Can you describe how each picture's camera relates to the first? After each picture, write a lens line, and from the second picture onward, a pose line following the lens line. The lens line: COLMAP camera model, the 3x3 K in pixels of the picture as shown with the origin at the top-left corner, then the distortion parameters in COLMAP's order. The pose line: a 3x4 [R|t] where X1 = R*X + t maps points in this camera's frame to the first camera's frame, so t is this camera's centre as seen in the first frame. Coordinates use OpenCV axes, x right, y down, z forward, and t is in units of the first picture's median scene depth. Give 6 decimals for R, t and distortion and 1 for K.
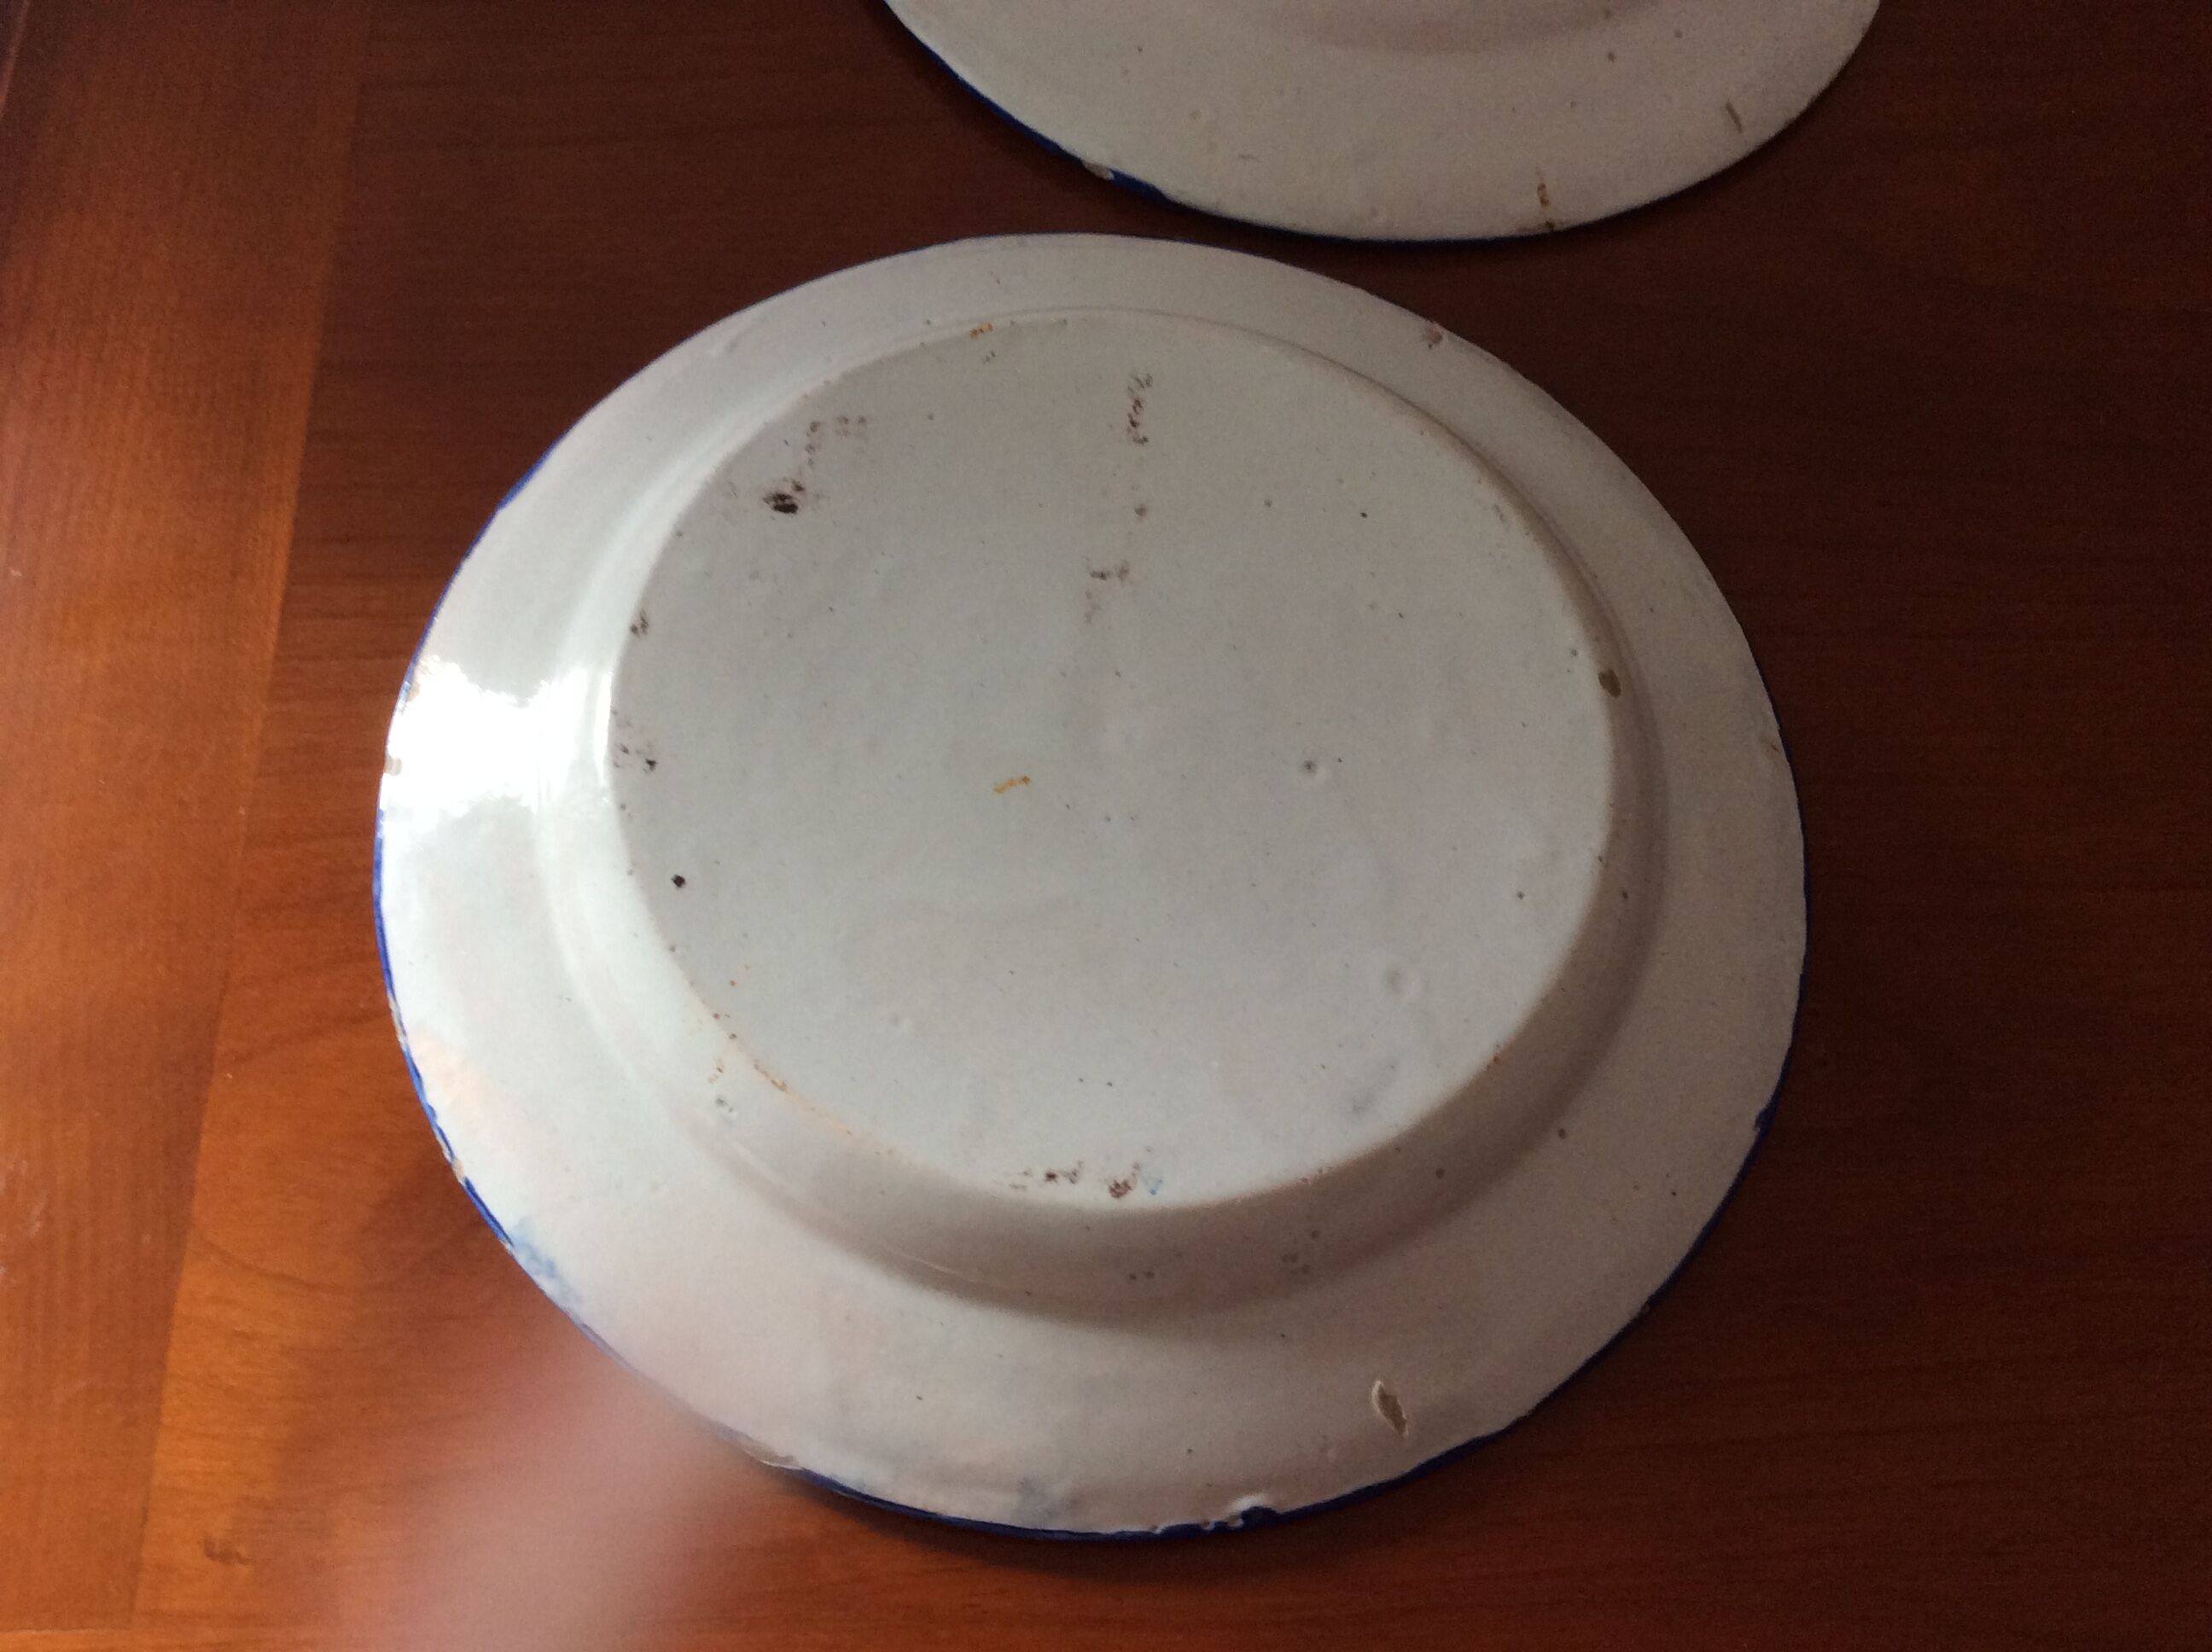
lens RADIAL K [[2045.3, 0, 1106.0], [0, 2045.3, 826.0], [0, 0, 1]] dist [0.103979, -0.223396]
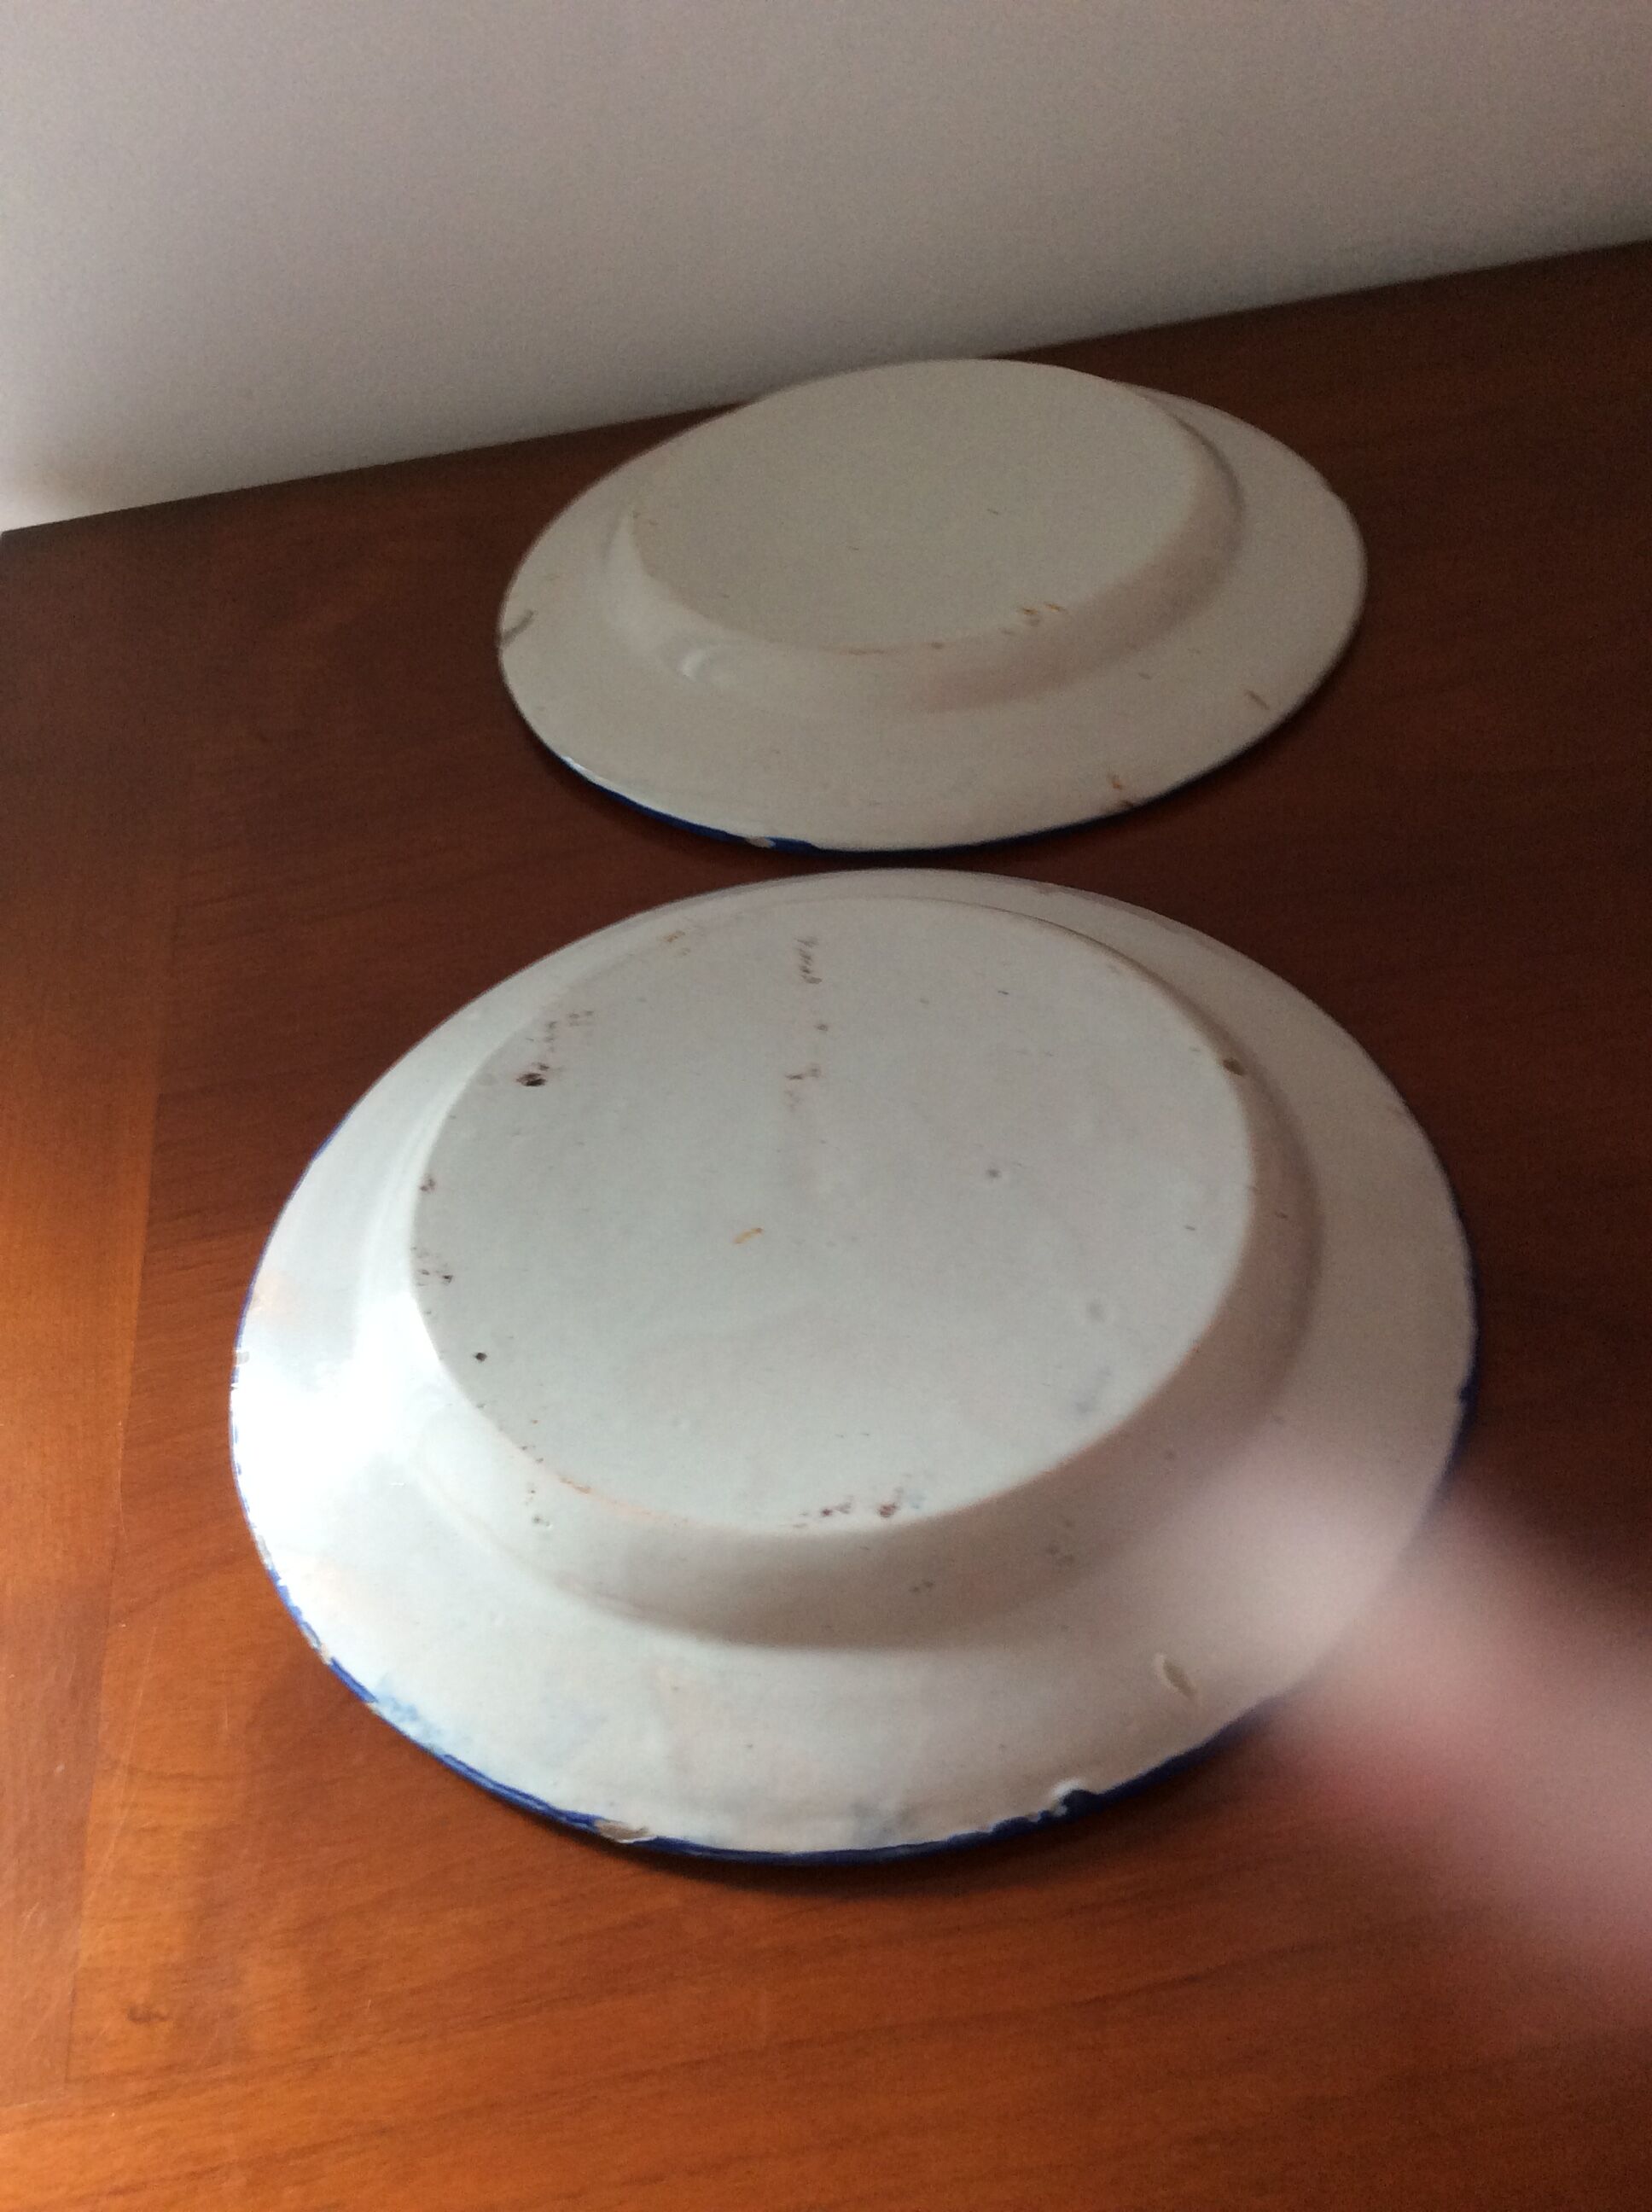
lens RADIAL K [[2074.6, 0, 826.0], [0, 2074.6, 1106.0], [0, 0, 1]] dist [0.111017, -0.248764]
pose [[0.977976, -0.206611, -0.029582, 0.050065], [0.183929, 0.920117, -0.345767, 0.340037], [0.098658, 0.332711, 0.937854, -0.145964]]
